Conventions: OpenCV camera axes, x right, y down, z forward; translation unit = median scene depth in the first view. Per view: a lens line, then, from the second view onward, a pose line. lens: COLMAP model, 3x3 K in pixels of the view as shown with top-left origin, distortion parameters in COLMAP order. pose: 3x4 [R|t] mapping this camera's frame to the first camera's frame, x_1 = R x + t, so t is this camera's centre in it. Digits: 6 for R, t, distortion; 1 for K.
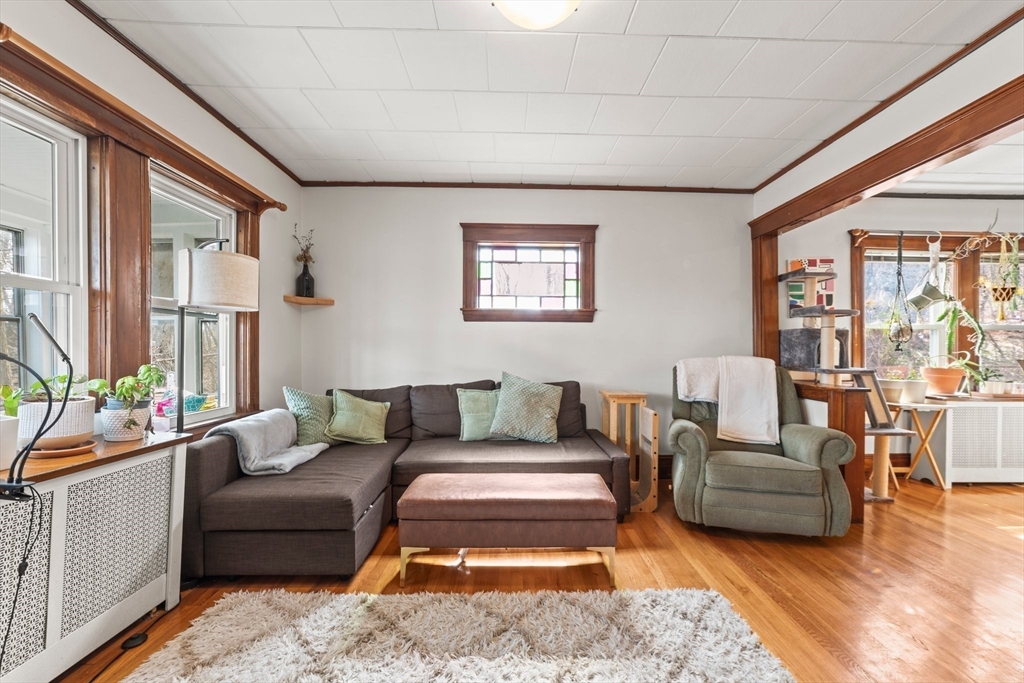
lens RADIAL K [[398.5, 0, 511.7], [0, 398.5, 355.9], [0, 0, 1]] dist [-0.022151, 0.006332]
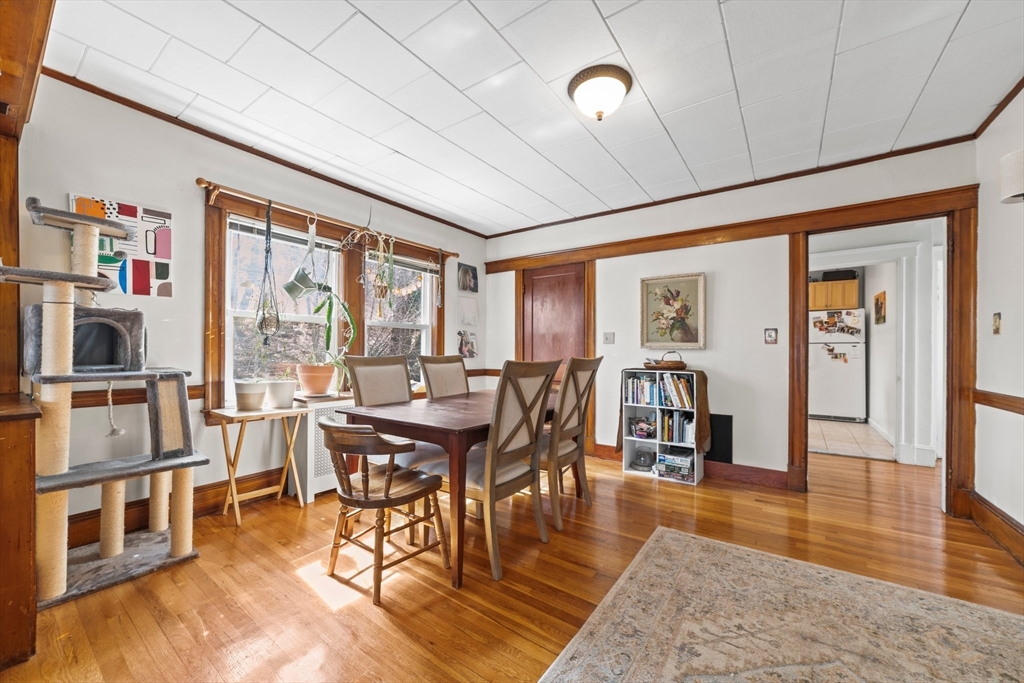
lens RADIAL K [[398.5, 0, 513.9], [0, 398.5, 344.5], [0, 0, 1]] dist [-0.022151, 0.006332]
pose [[0.592471, 0.011404, 0.805511, 0.664483], [0.002185, 0.999873, -0.015763, -0.000617], [-0.805589, 0.011099, 0.592371, 0.101712]]
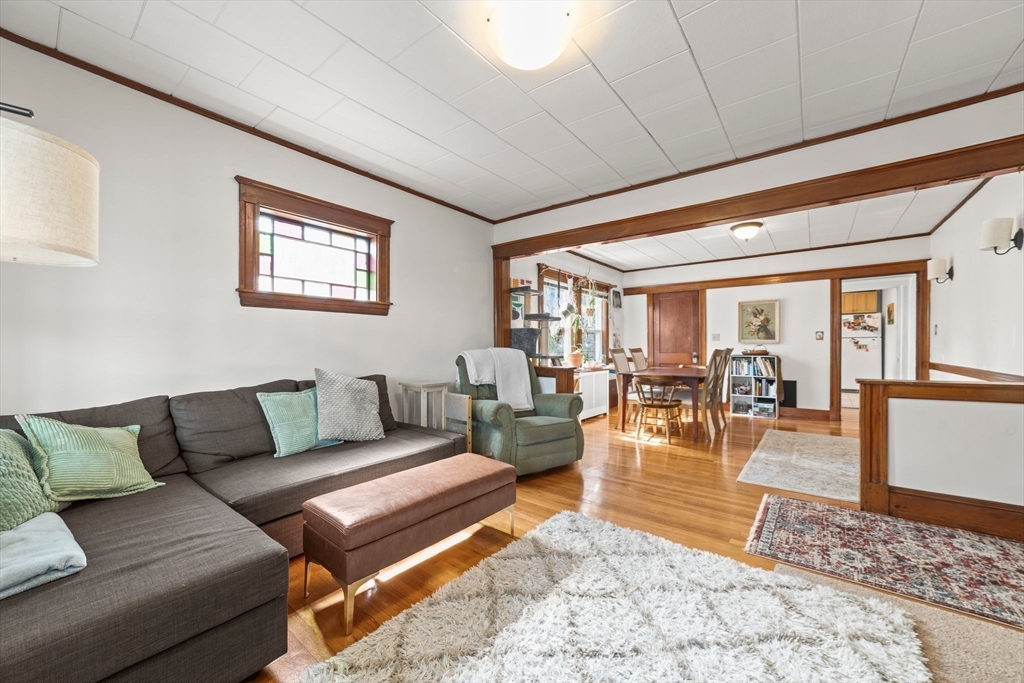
lens RADIAL K [[398.5, 0, 510.7], [0, 398.5, 344.2], [0, 0, 1]] dist [-0.022151, 0.006332]
pose [[0.631437, -0.002873, 0.775422, -0.401808], [0.011517, 0.999918, -0.005674, -0.002942], [-0.775341, 0.012513, 0.631418, 0.128340]]
